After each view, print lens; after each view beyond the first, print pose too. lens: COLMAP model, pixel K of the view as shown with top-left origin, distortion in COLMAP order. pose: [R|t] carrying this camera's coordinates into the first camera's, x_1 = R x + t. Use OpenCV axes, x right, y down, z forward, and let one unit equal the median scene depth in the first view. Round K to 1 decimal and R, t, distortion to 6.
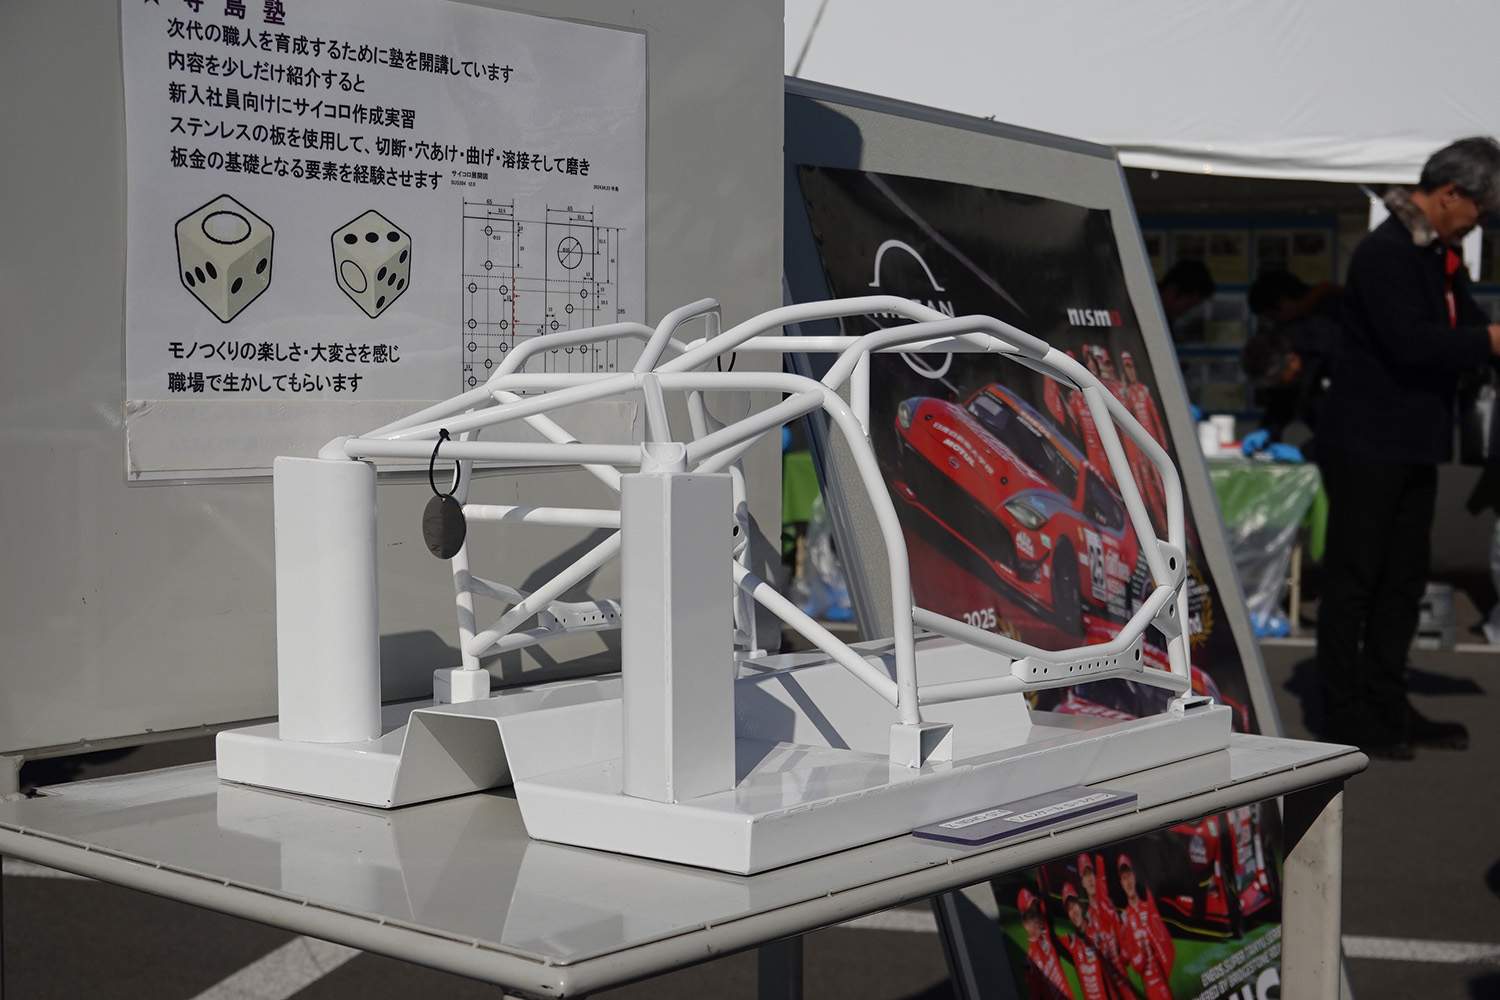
lens RADIAL K [[2260.7, 0, 749.3], [0, 2260.7, 503.9], [0, 0, 1]] dist [-0.026305, 0.000000]
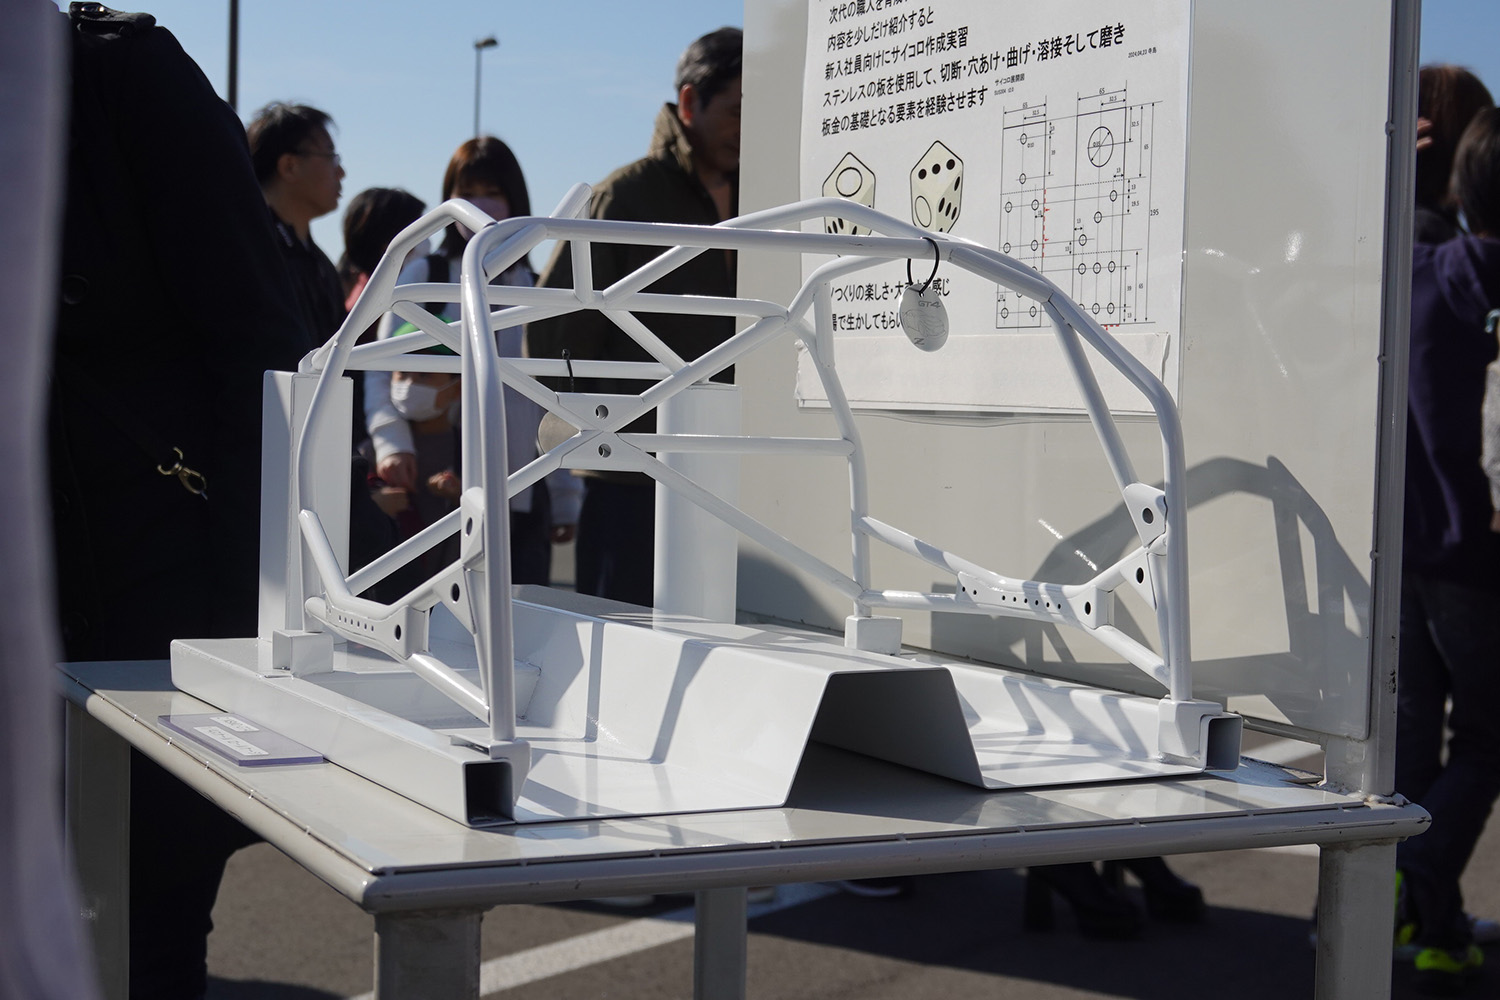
lens RADIAL K [[2425.0, 0, 749.7], [0, 2425.0, 497.5], [0, 0, 1]] dist [-0.073287, 0.000000]
pose [[-0.418503, 0.023518, -0.907911, 0.811749], [-0.071685, 0.995691, 0.058835, -0.032557], [0.905382, 0.089706, -0.415013, 1.365803]]
